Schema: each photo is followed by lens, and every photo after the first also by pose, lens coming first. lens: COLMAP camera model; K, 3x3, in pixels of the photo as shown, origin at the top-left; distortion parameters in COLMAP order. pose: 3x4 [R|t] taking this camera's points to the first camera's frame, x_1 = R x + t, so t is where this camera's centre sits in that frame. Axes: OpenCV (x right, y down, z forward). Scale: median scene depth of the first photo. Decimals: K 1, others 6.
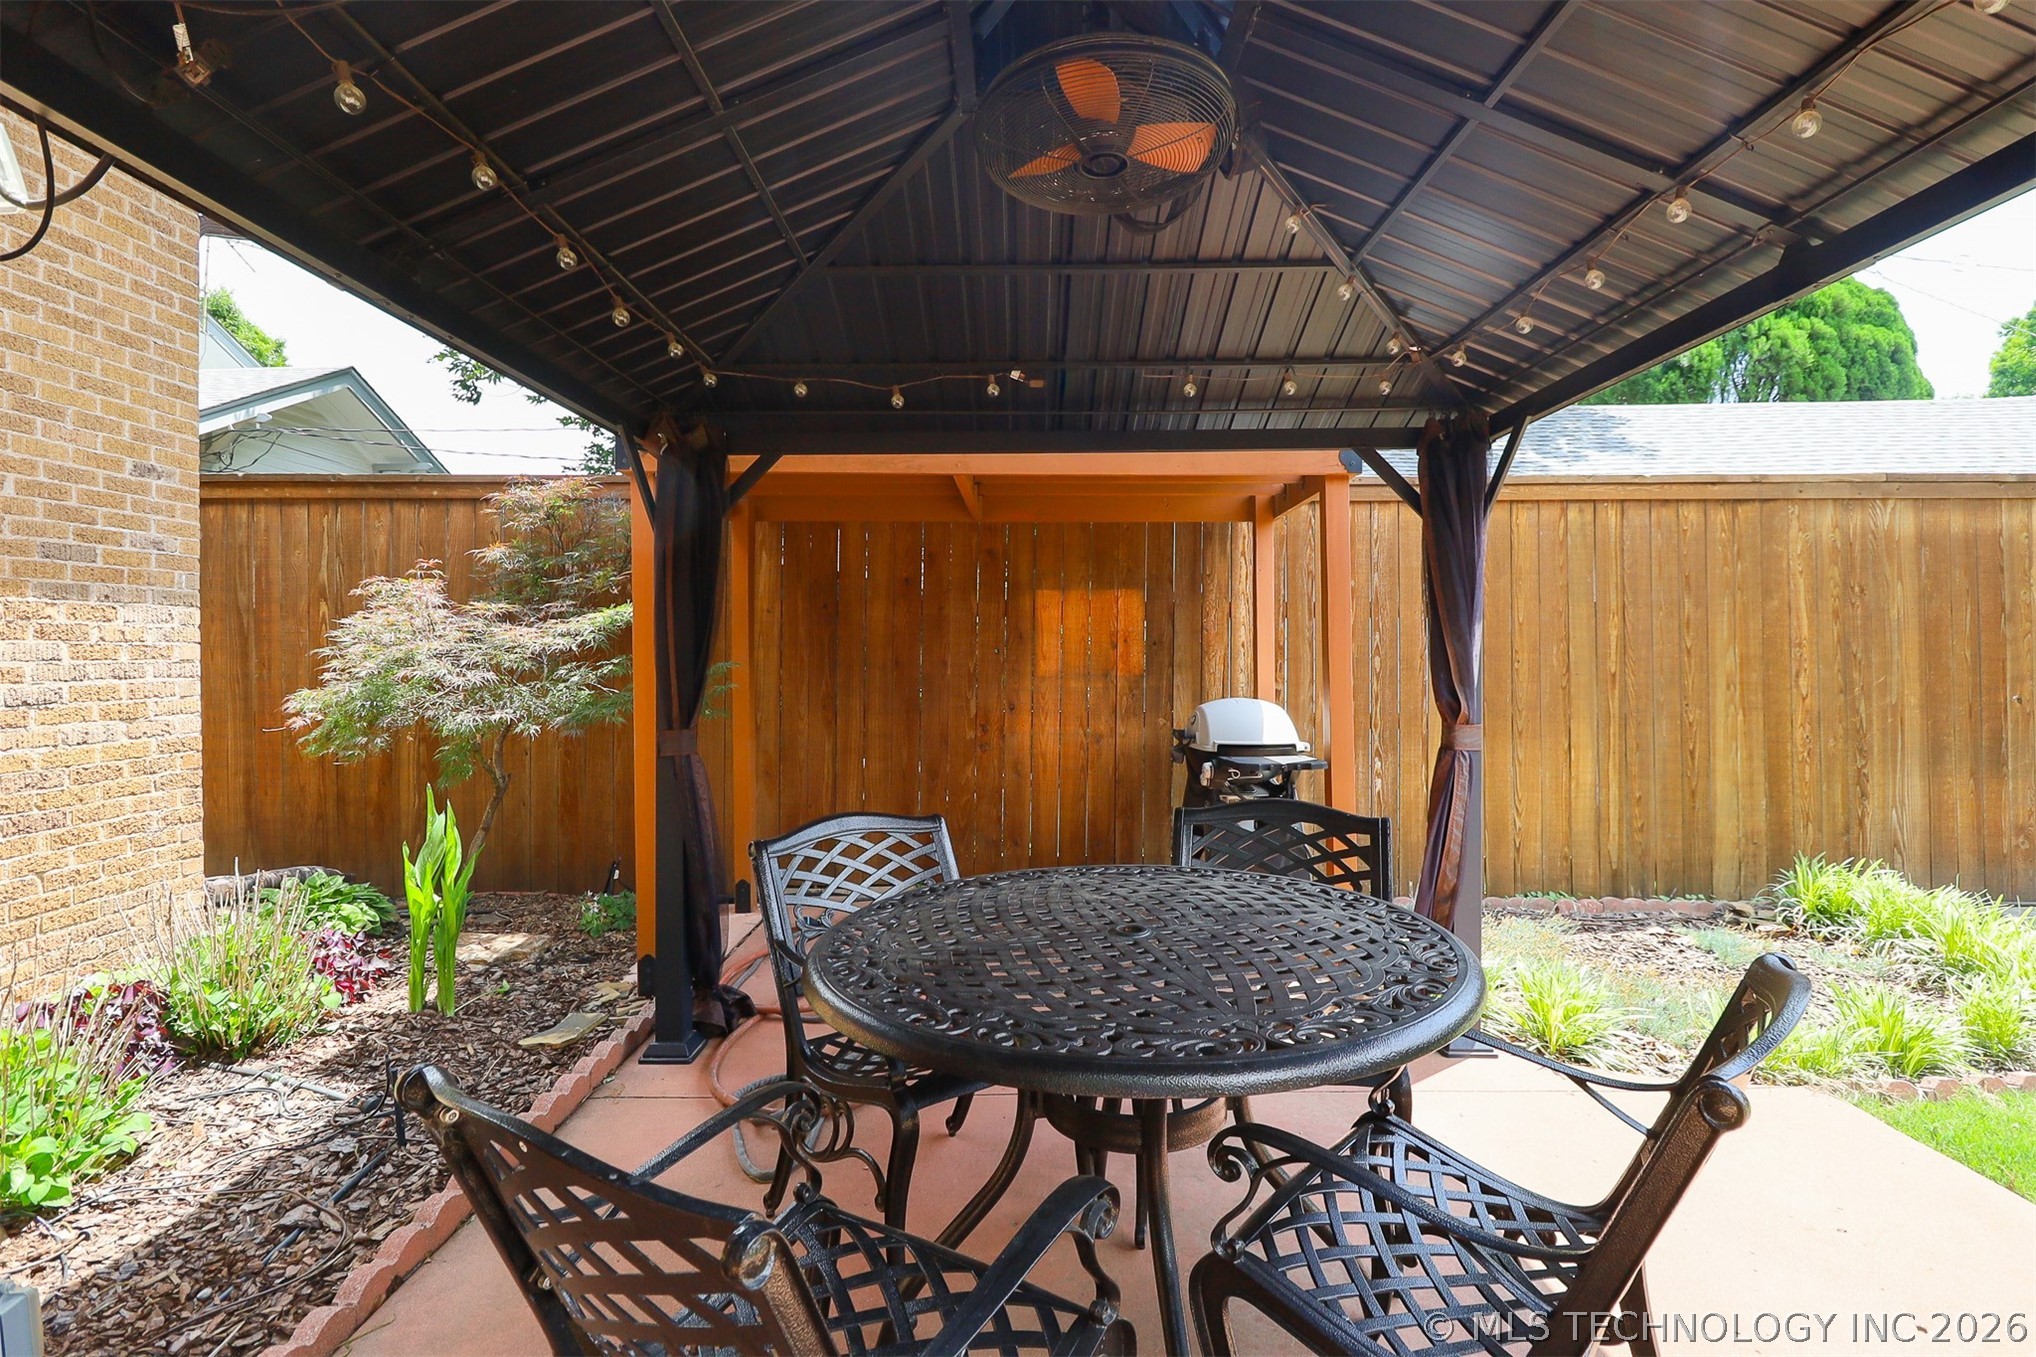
lens RADIAL K [[943.4, 0, 1018.7], [0, 943.4, 651.5], [0, 0, 1]] dist [0.004830, -0.016246]
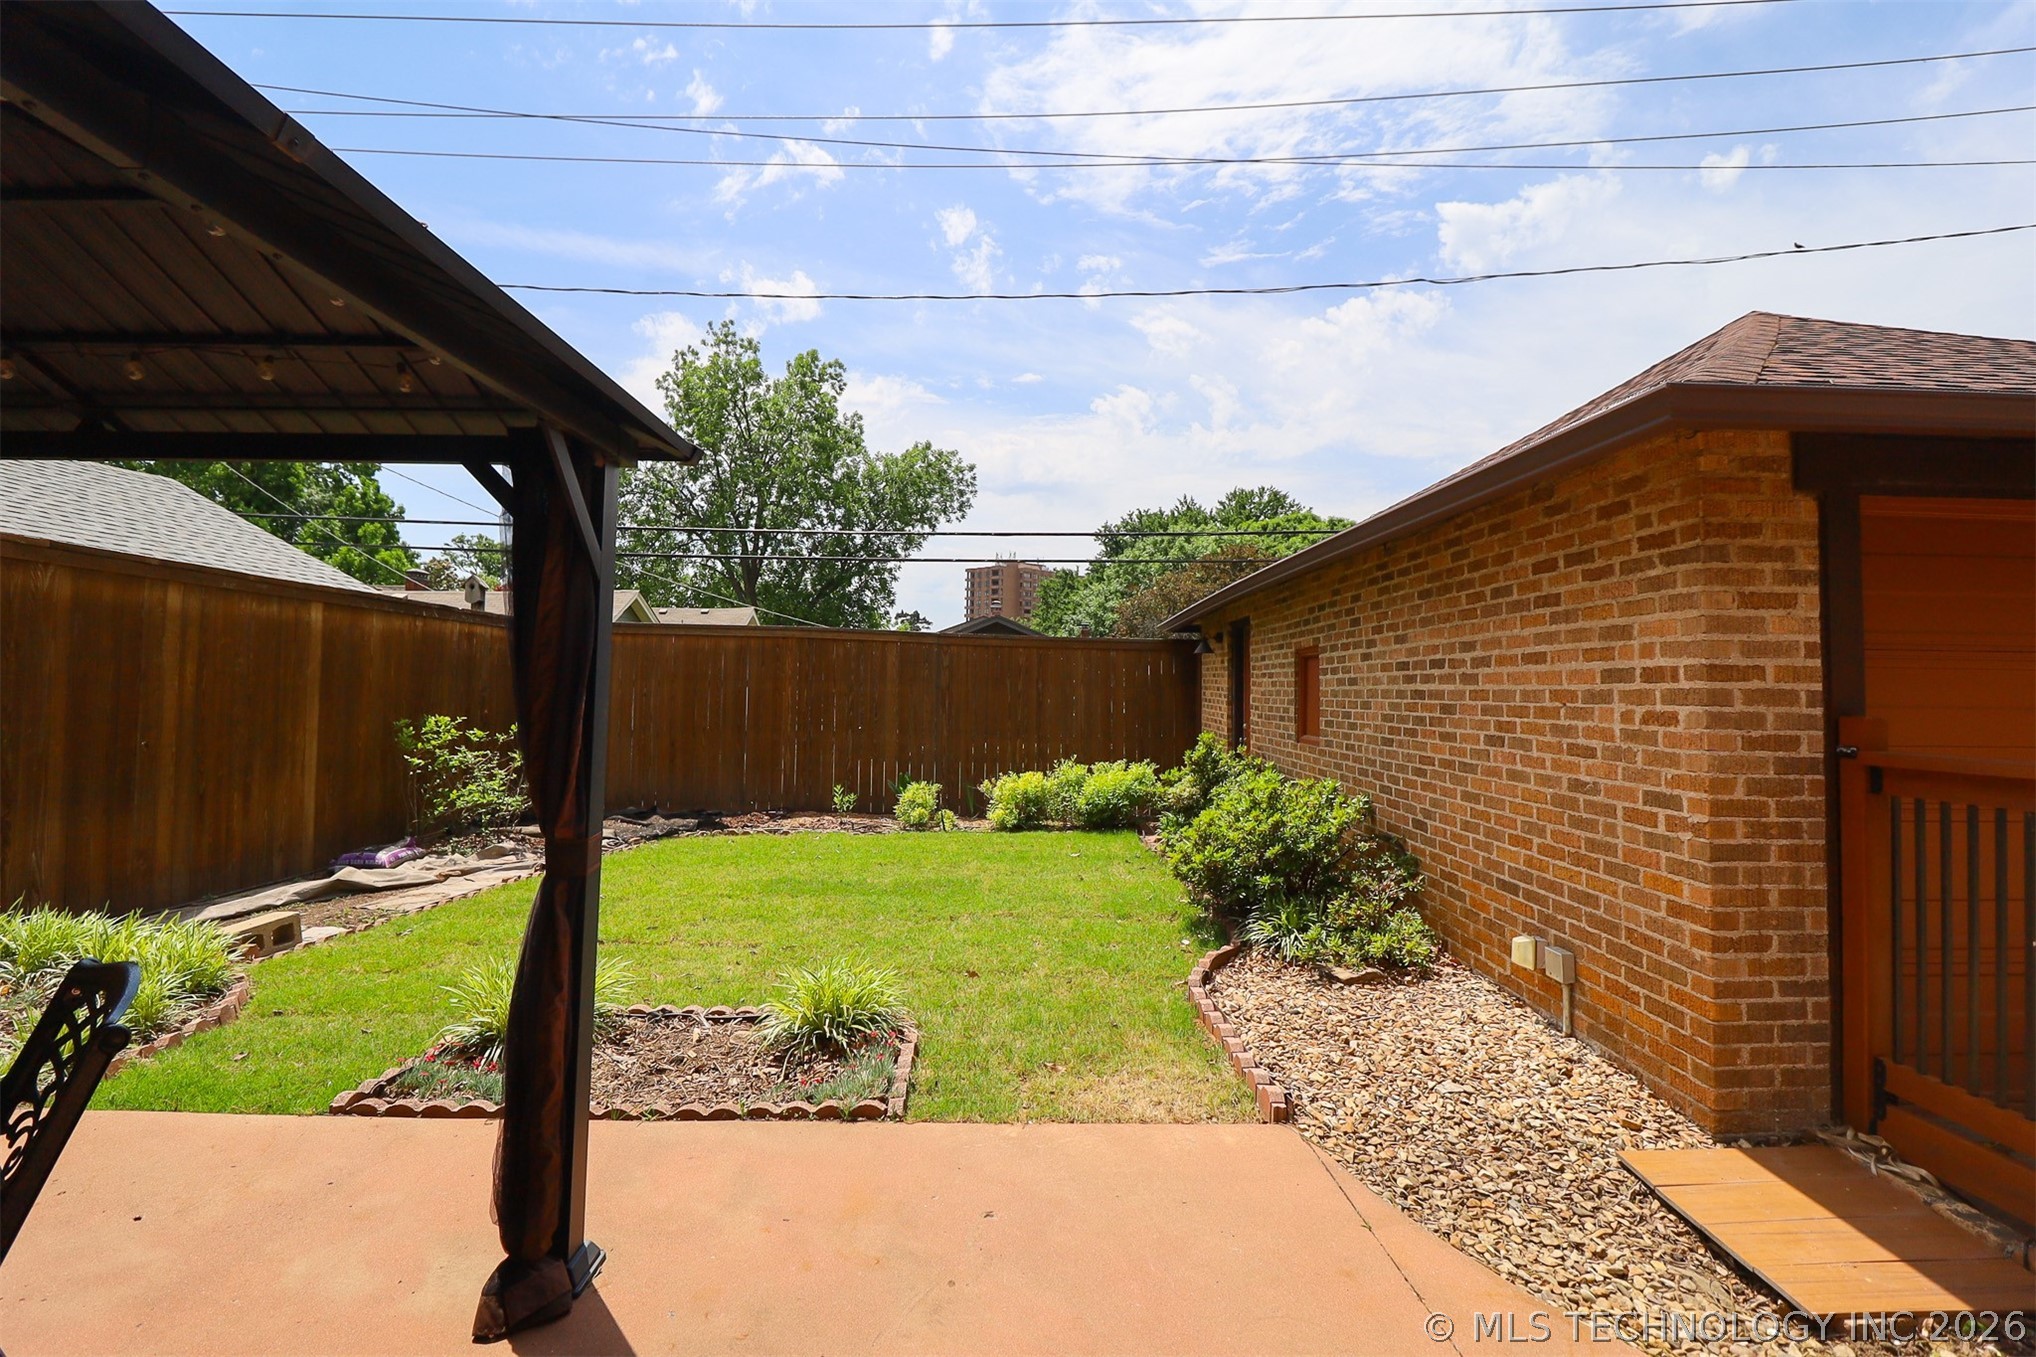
lens RADIAL K [[943.4, 0, 1018.7], [0, 943.4, 651.5], [0, 0, 1]] dist [0.004830, -0.016246]
pose [[-0.026500, 0.055375, 0.998114, -0.166657], [-0.014747, 0.998334, -0.055779, -0.018050], [-0.999540, -0.016197, -0.025639, -0.094313]]
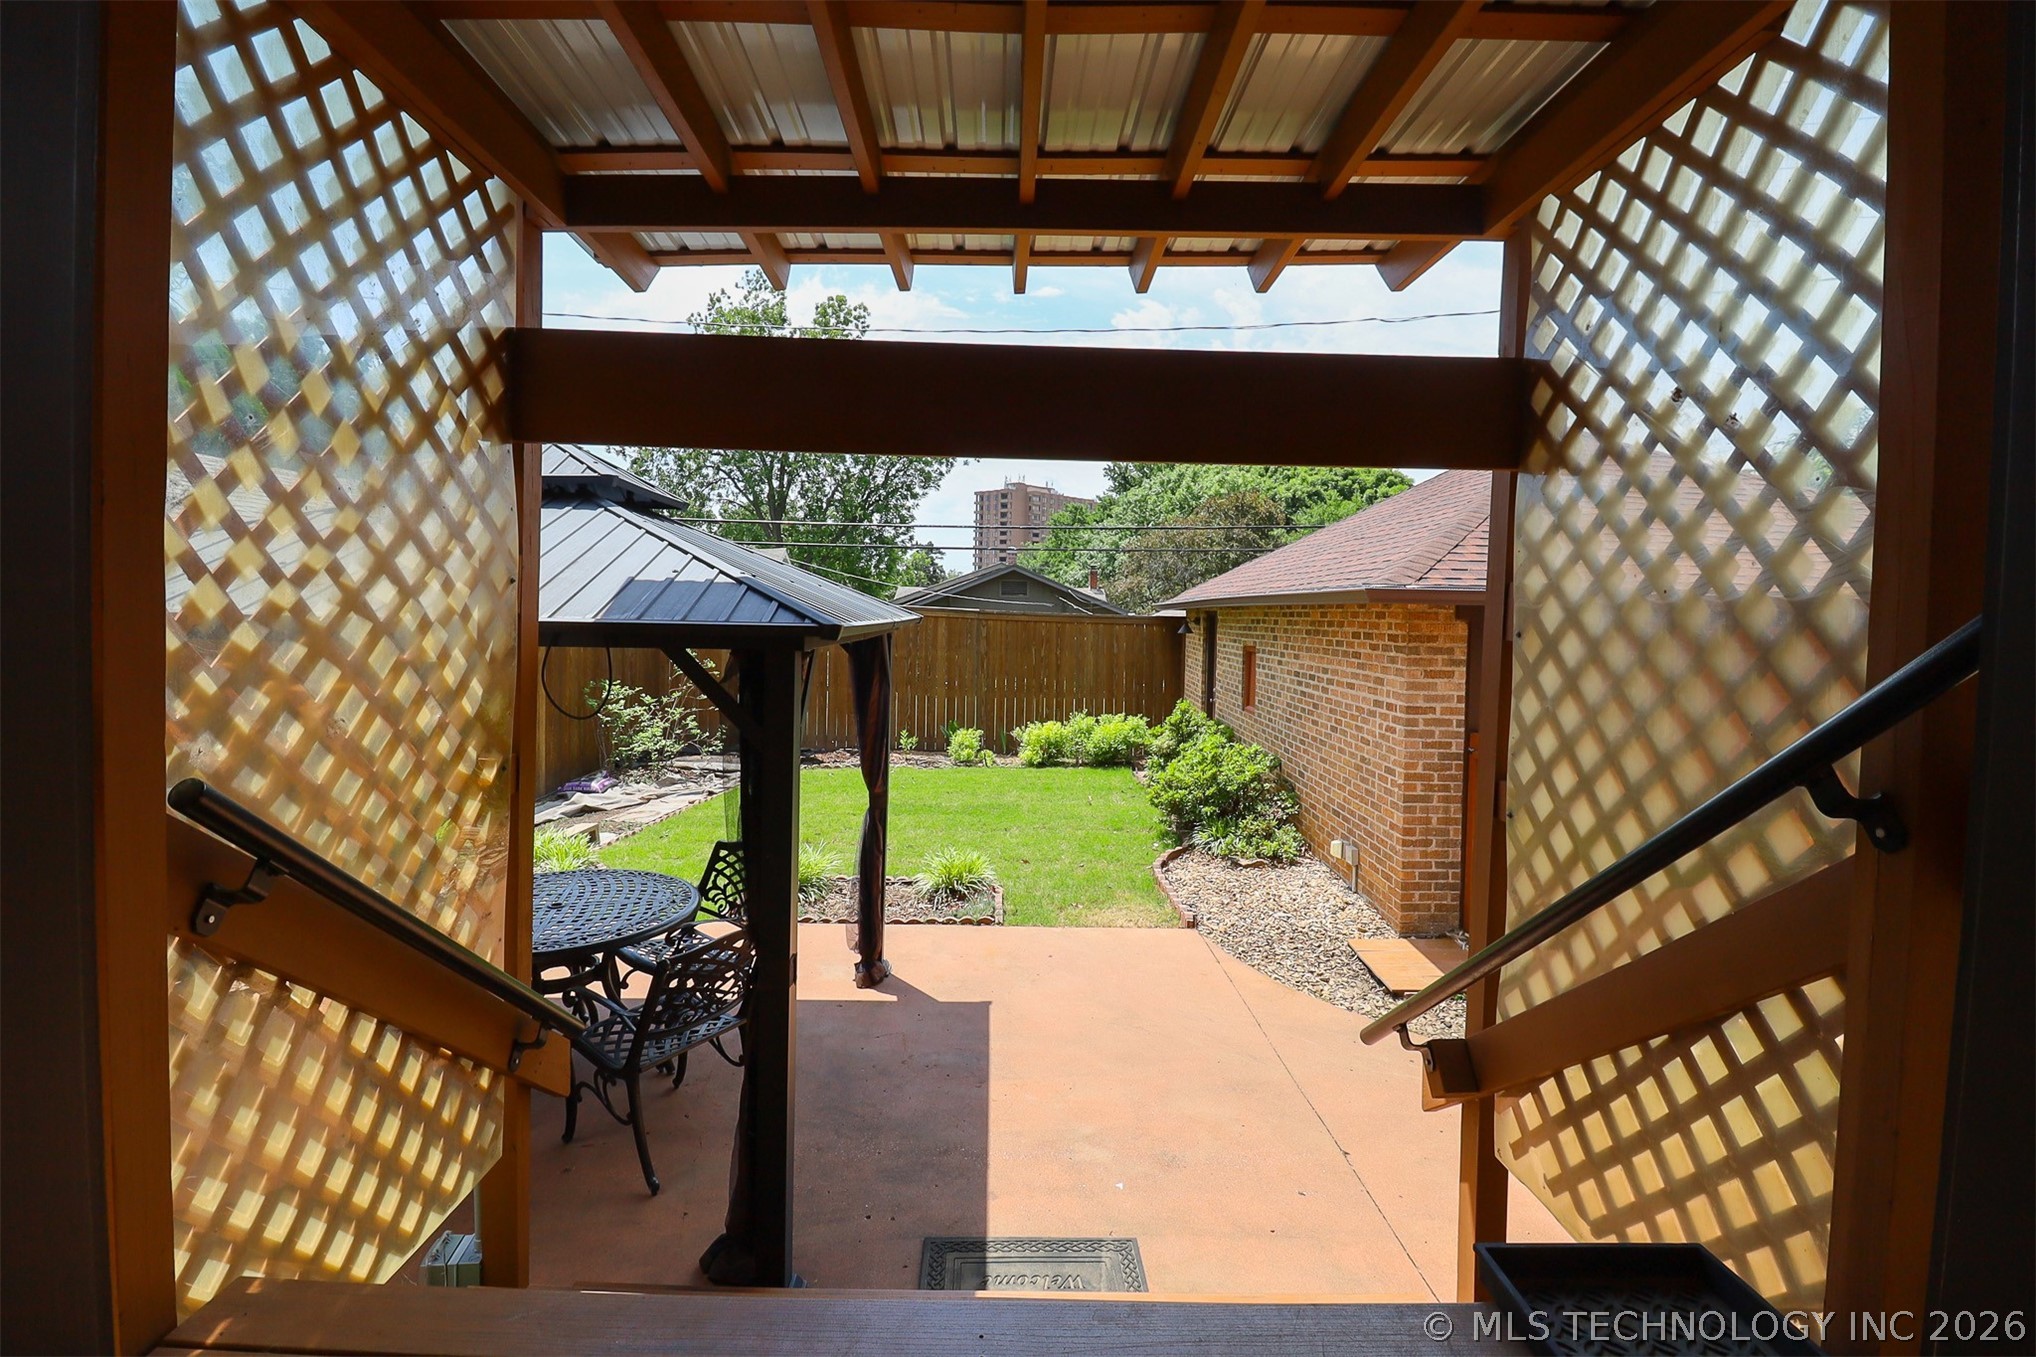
lens RADIAL K [[943.4, 0, 1018.7], [0, 943.4, 651.5], [0, 0, 1]] dist [0.004830, -0.016246]
pose [[-0.018535, -0.028711, 0.999416, -0.770779], [-0.019872, 0.999401, 0.028342, -0.143376], [-0.999631, -0.019335, -0.019094, -0.029401]]
